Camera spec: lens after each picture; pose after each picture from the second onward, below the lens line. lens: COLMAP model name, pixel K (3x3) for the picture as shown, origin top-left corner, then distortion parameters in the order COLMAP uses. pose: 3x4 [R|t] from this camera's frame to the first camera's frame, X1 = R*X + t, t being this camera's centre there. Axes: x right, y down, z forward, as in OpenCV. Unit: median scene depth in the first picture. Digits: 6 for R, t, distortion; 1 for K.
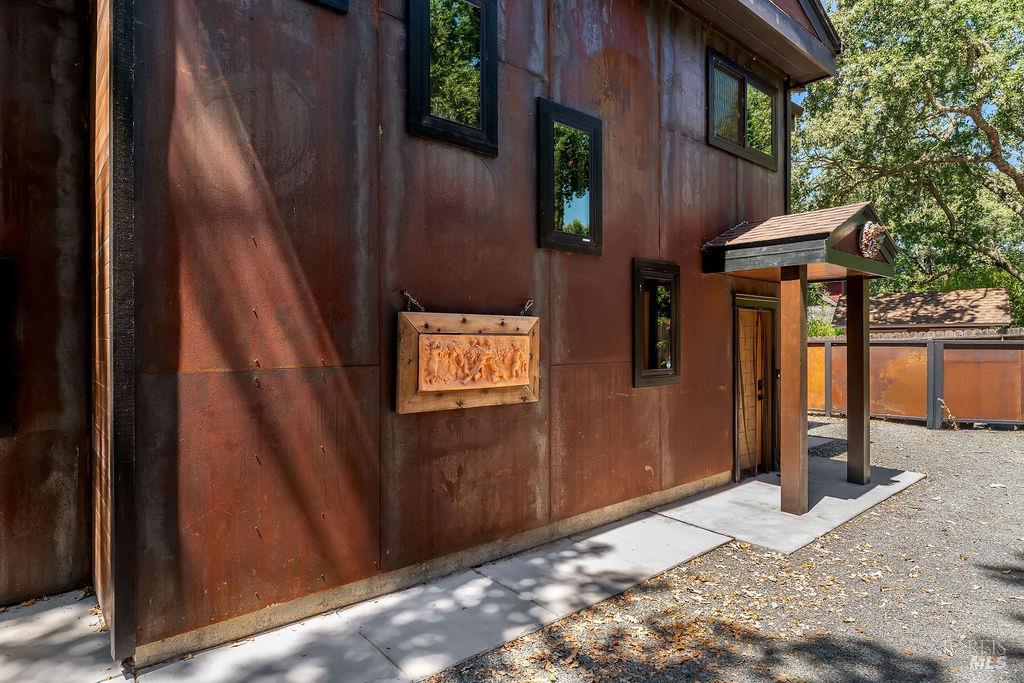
lens RADIAL K [[572.6, 0, 512.0], [0, 572.6, 341.5], [0, 0, 1]] dist [-0.002168, -0.000251]
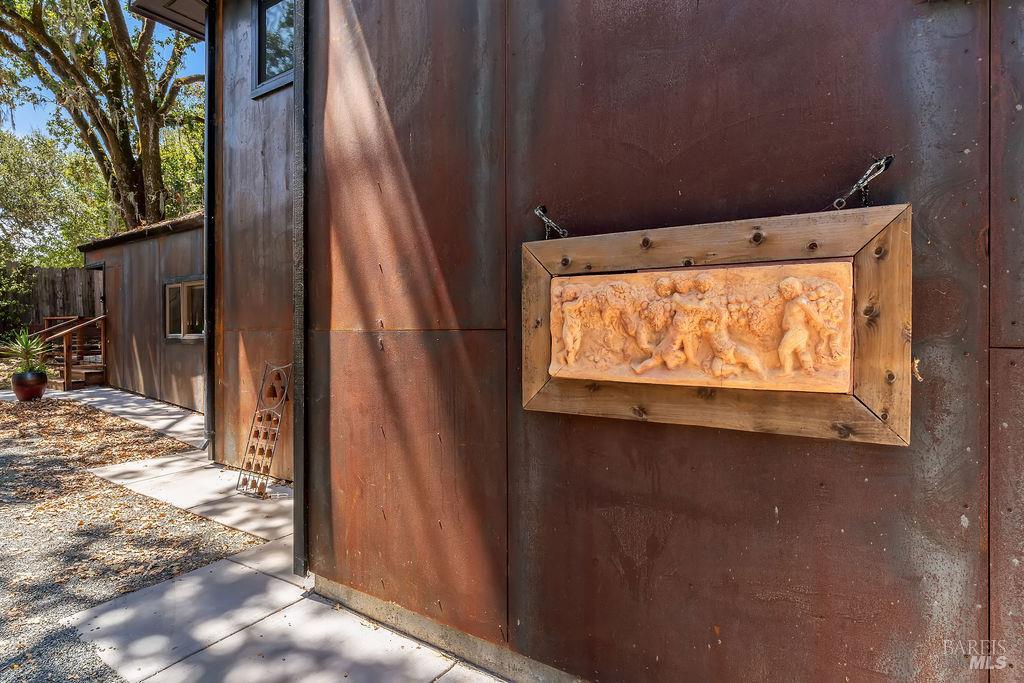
lens RADIAL K [[539.4, 0, 512.0], [0, 539.4, 341.5], [0, 0, 1]] dist [-0.003287, 0.000030]
pose [[0.269097, 0.010816, -0.963052, 0.338066], [-0.009907, 0.999915, 0.008462, 0.045838], [0.963062, 0.007264, 0.269181, 0.781297]]
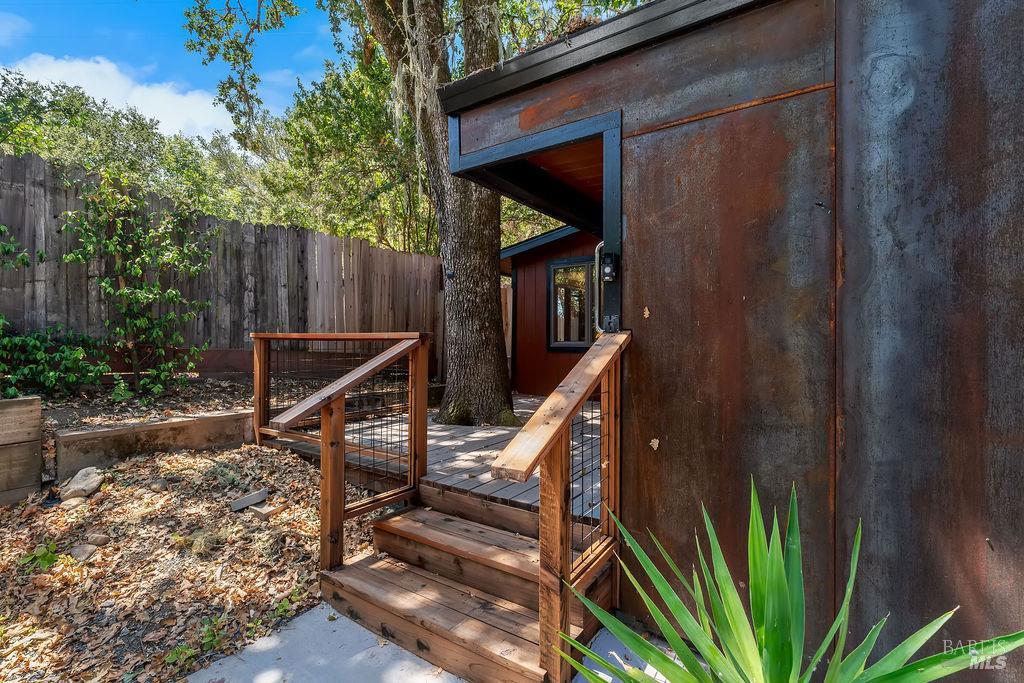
lens RADIAL K [[459.4, 0, 512.0], [0, 459.4, 341.5], [0, 0, 1]] dist [-0.008023, 0.001299]
pose [[0.268475, -0.003622, -0.963280, -2.232941], [-0.010028, 0.999928, -0.006555, -0.018958], [0.963234, 0.011419, 0.268419, -0.689020]]
